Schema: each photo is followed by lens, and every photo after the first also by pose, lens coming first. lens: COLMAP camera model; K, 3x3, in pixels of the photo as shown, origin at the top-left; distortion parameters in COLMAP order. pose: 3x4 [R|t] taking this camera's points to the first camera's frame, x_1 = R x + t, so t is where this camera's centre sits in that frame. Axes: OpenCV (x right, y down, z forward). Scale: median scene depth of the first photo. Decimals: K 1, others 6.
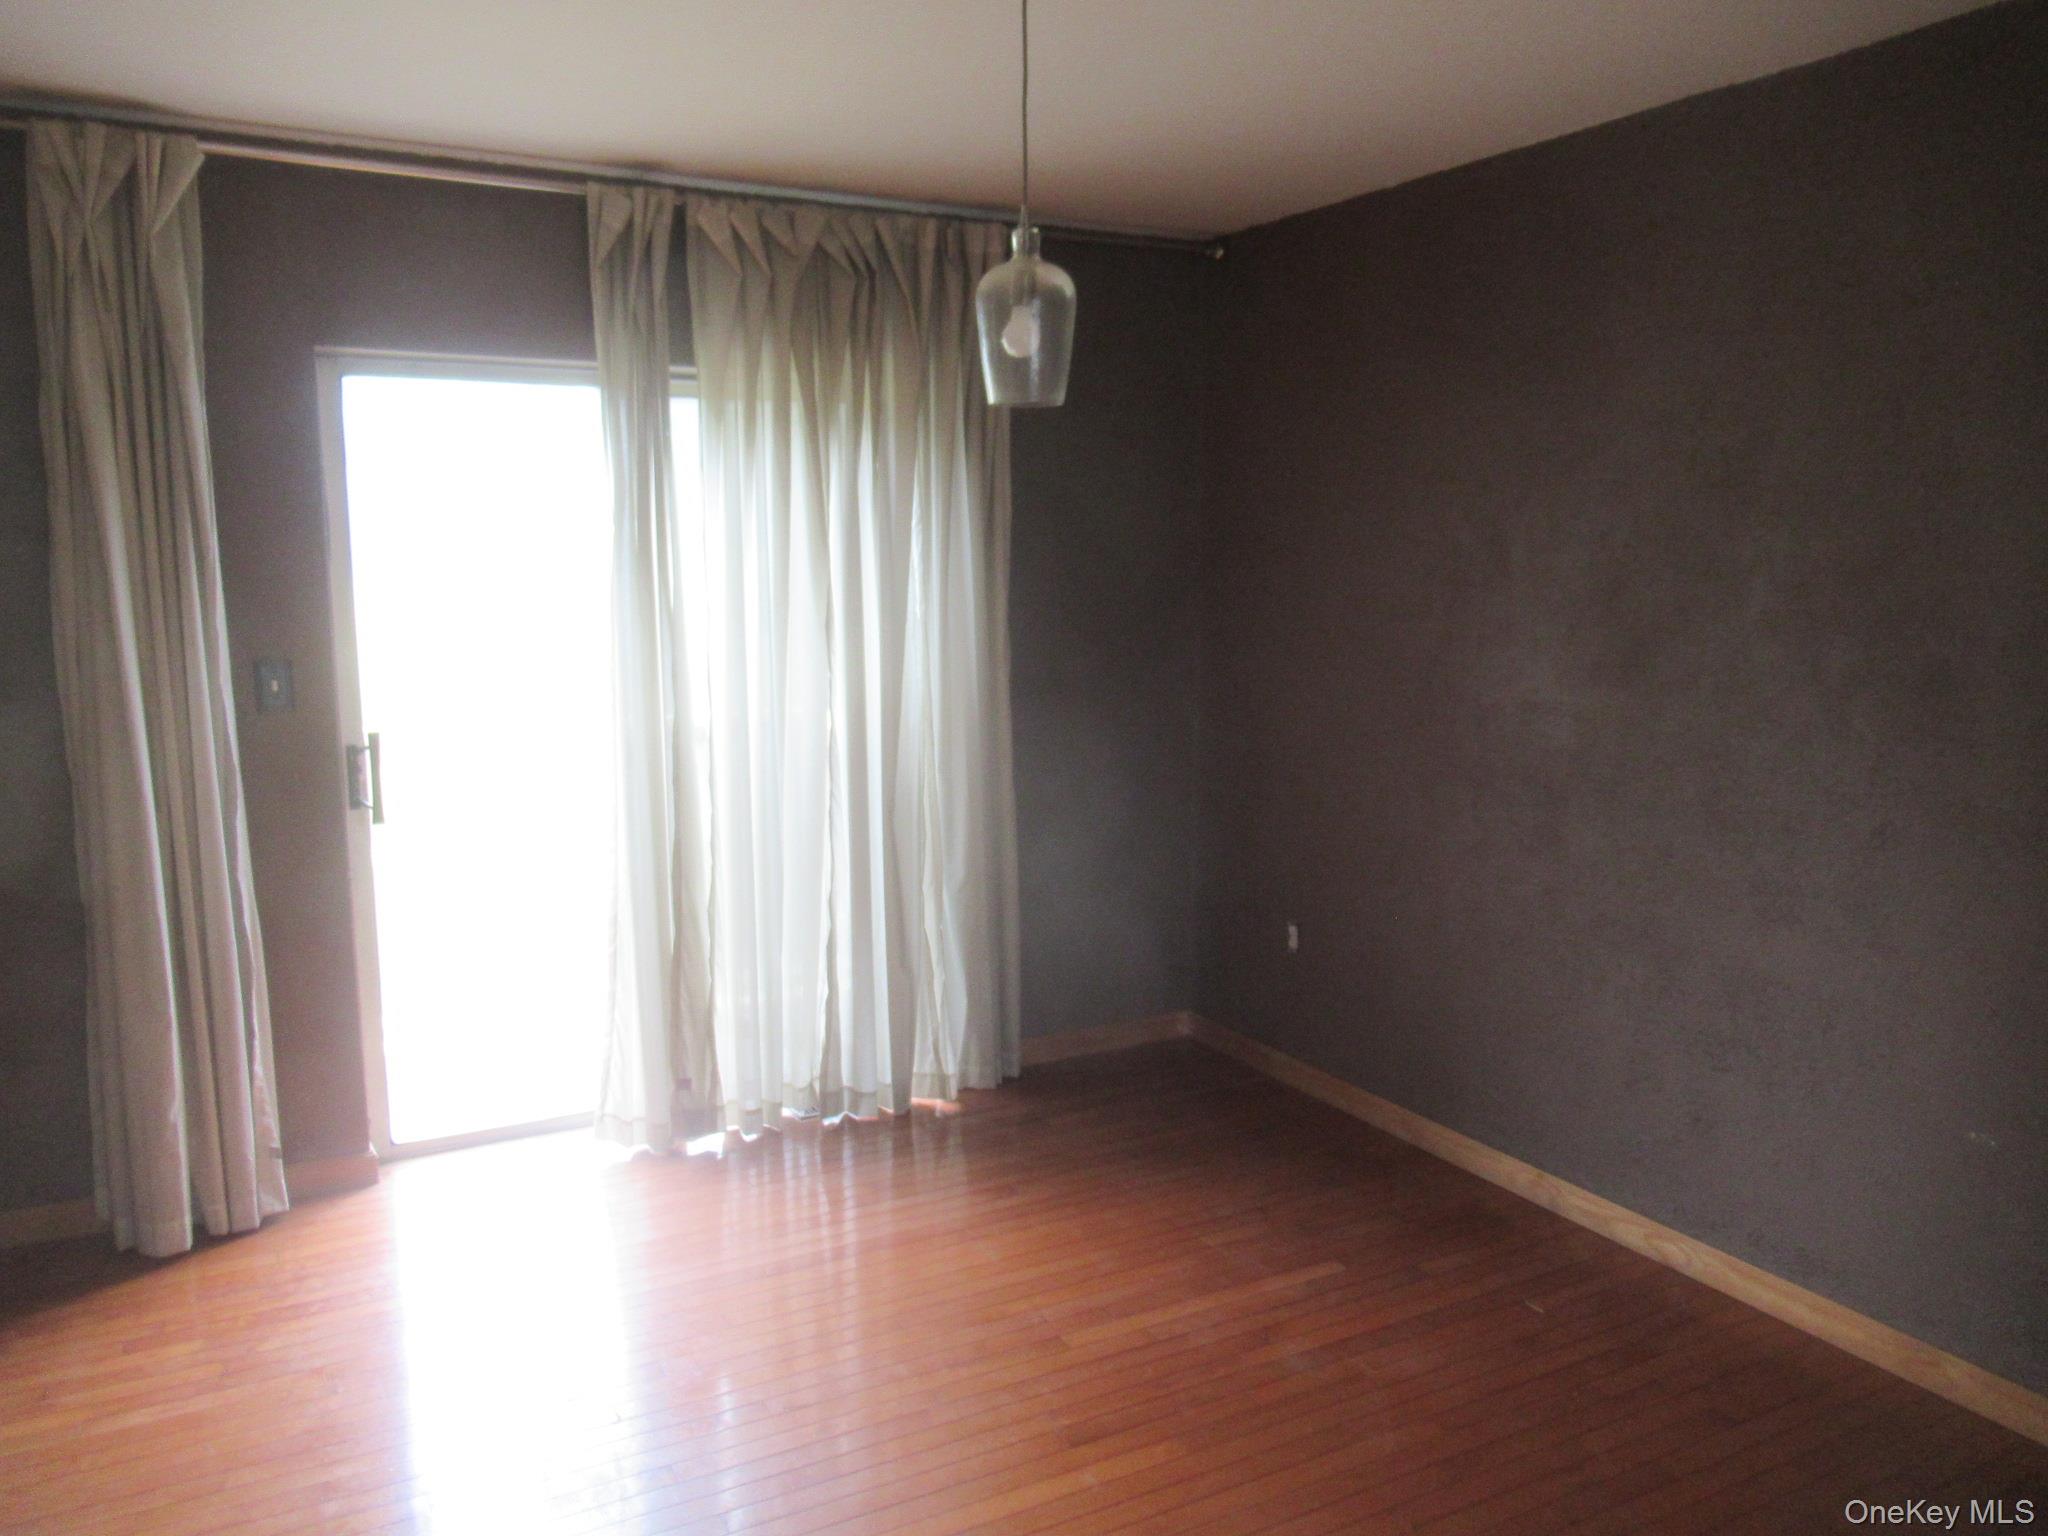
lens RADIAL K [[1536.0, 0, 1020.6], [0, 1536.0, 779.4], [0, 0, 1]] dist [-0.001911, 0.001908]
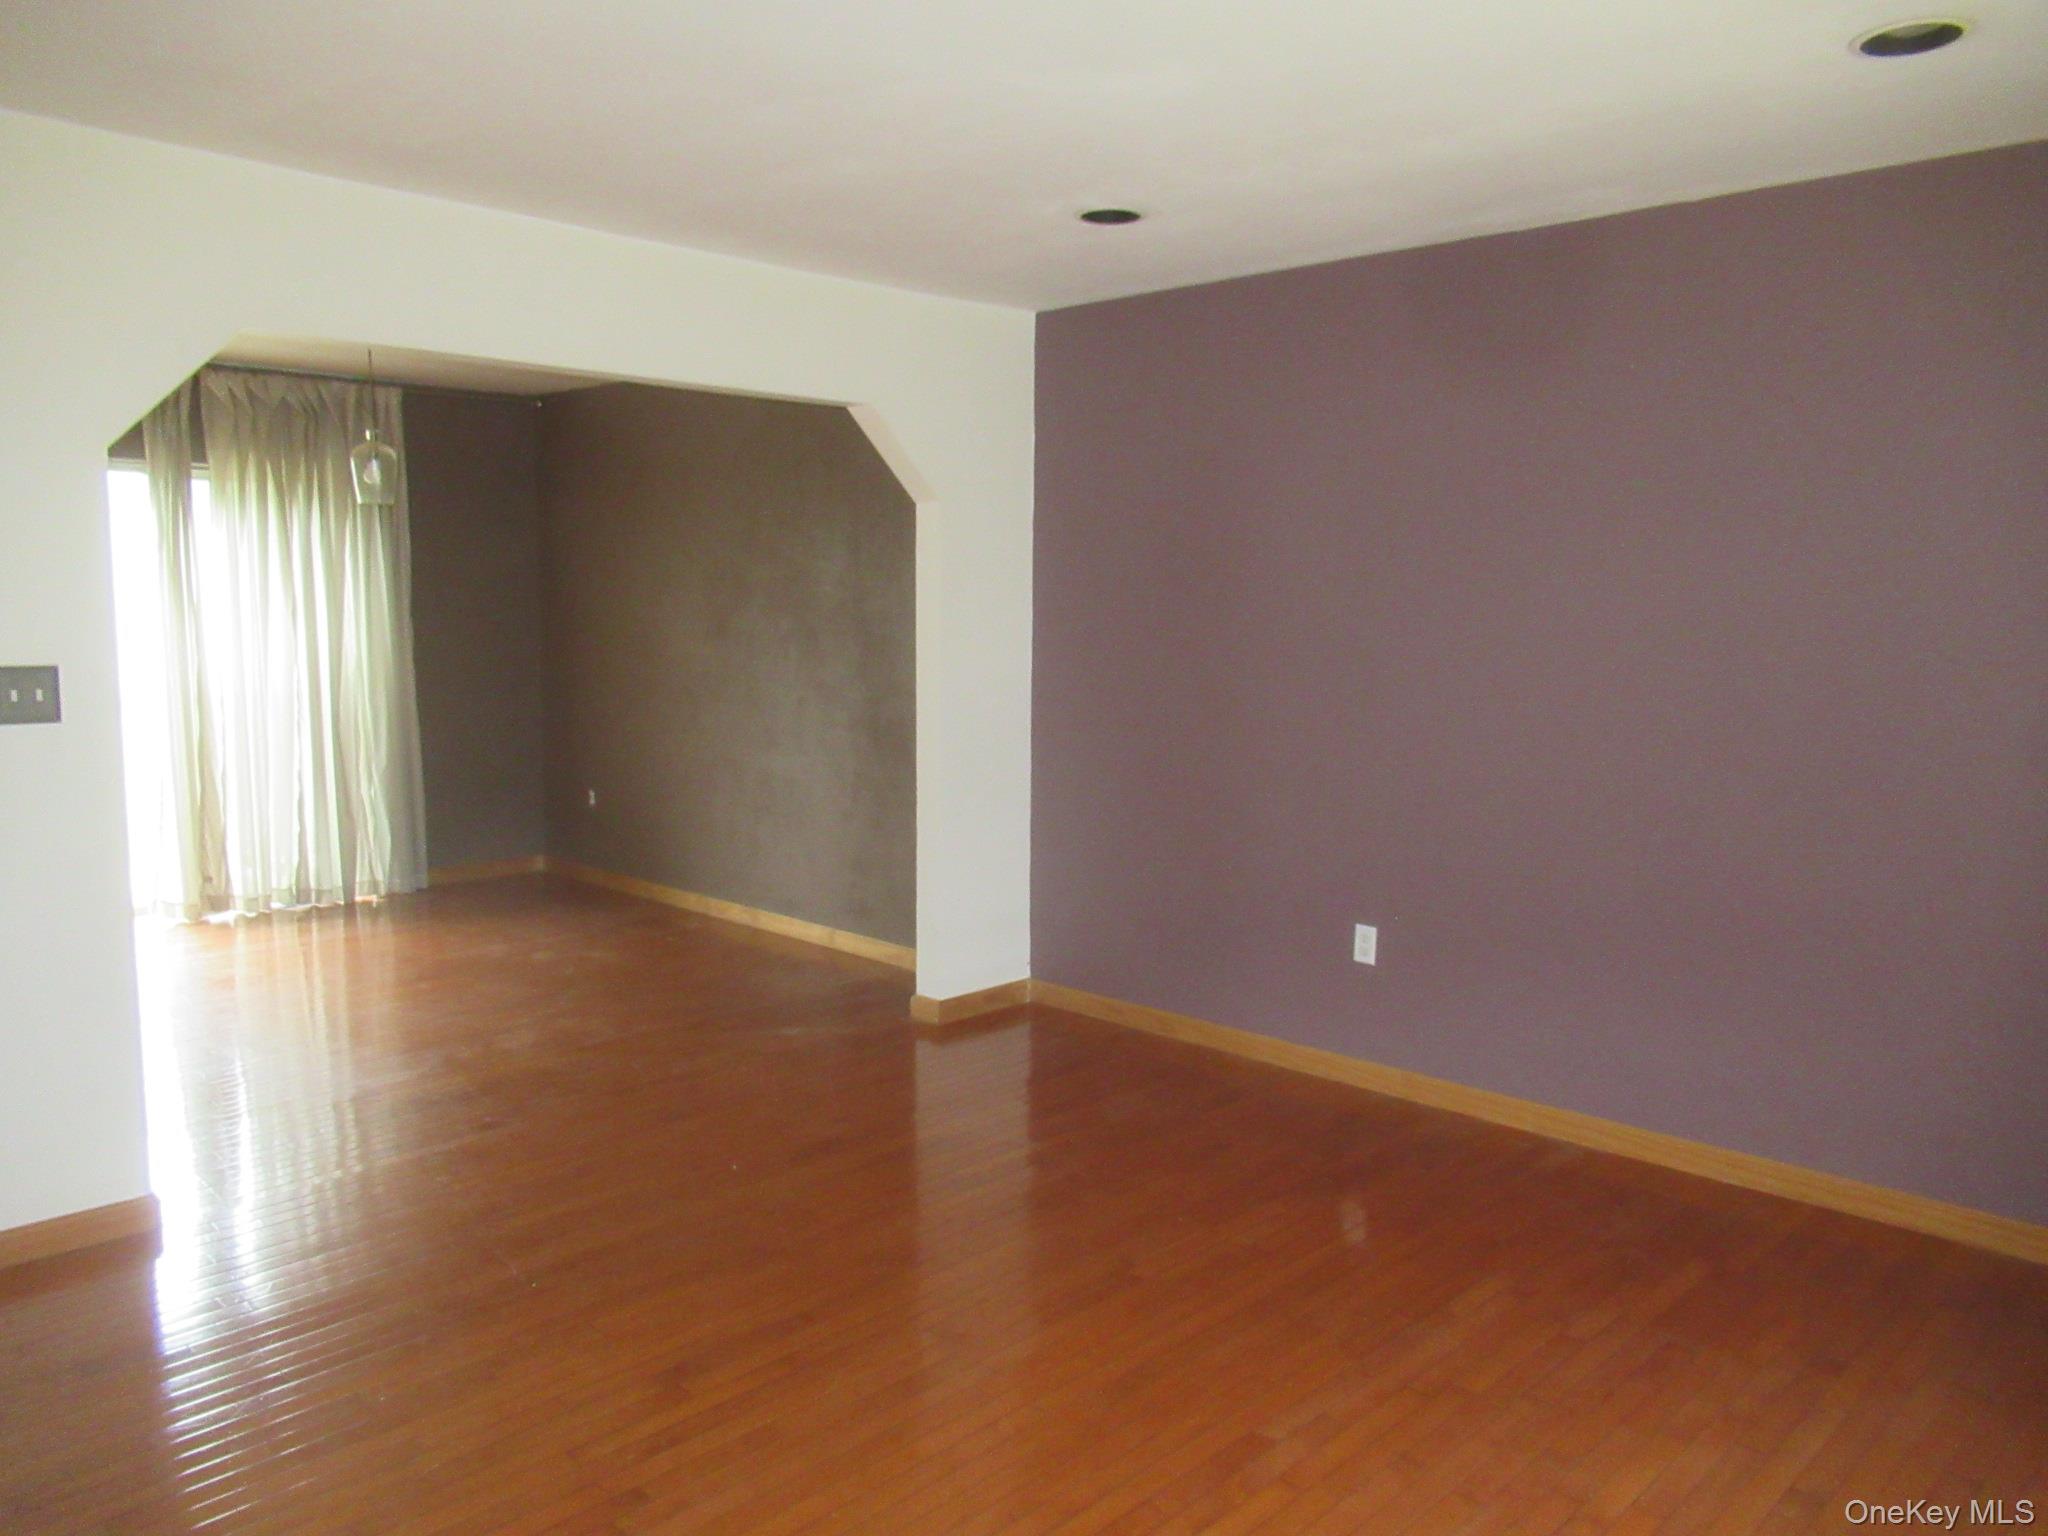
lens RADIAL K [[1536.0, 0, 1020.6], [0, 1536.0, 779.4], [0, 0, 1]] dist [-0.001911, 0.001908]
pose [[0.955328, -0.025761, 0.294423, 0.139450], [0.035193, 0.999022, -0.026780, 0.157213], [-0.293445, 0.035945, 0.955300, -0.867899]]
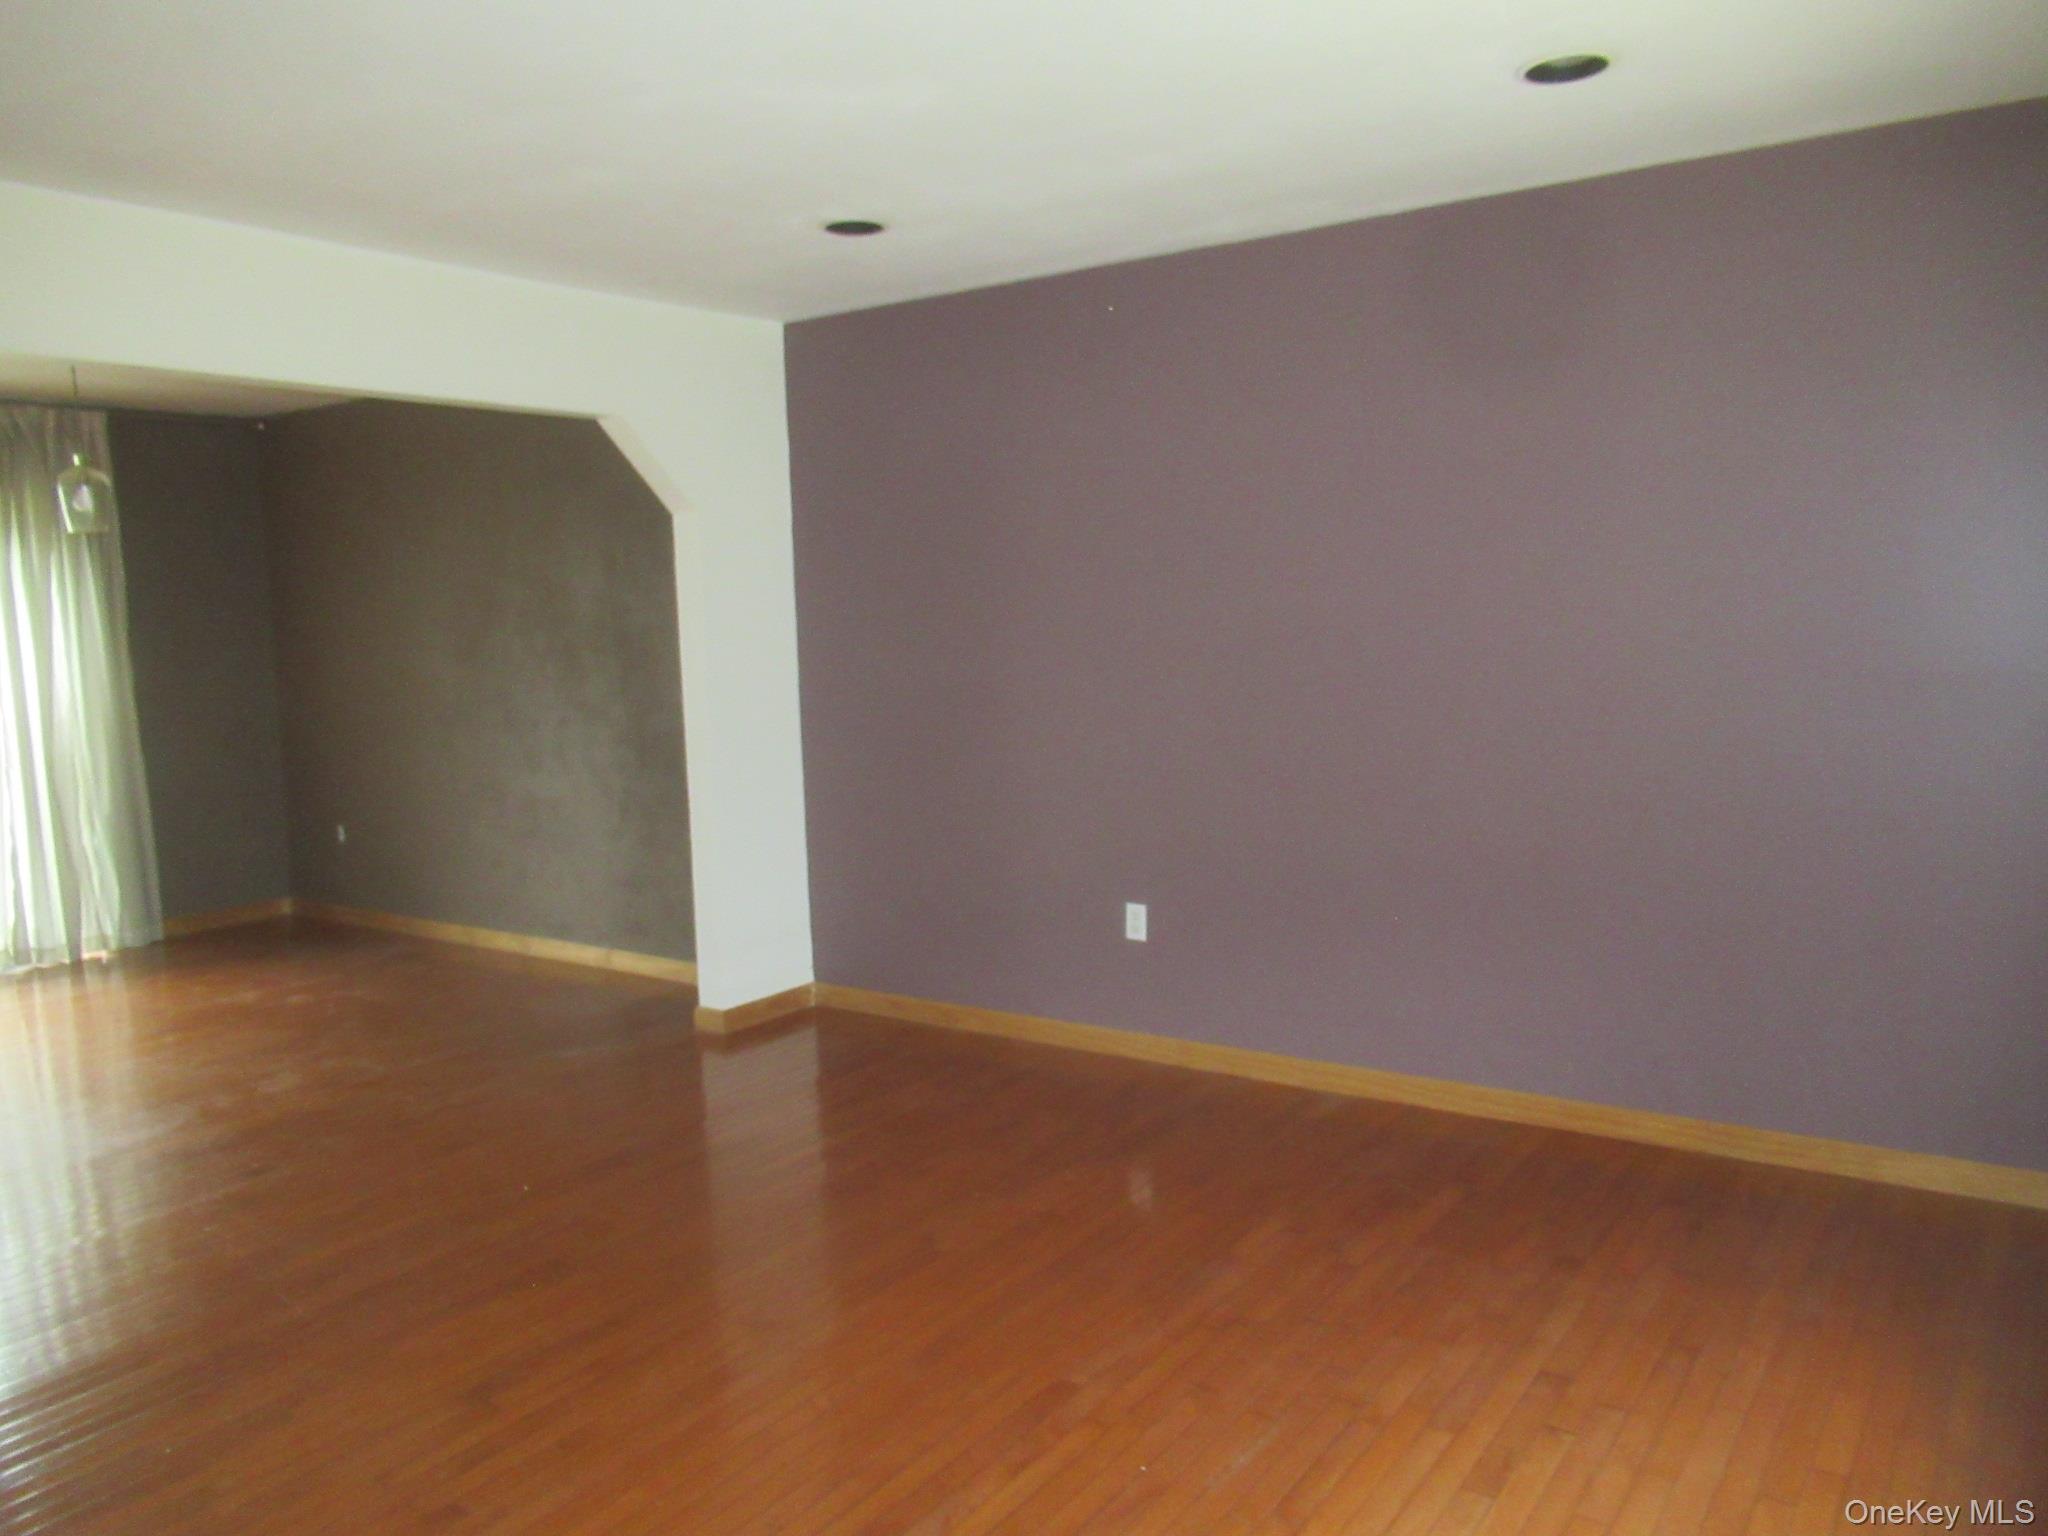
lens RADIAL K [[1536.0, 0, 1020.6], [0, 1536.0, 779.4], [0, 0, 1]] dist [-0.001911, 0.001908]
pose [[0.896571, -0.073867, 0.436698, 0.123395], [0.094956, 0.995125, -0.026627, 0.171067], [-0.432602, 0.065340, 0.899214, -0.890386]]
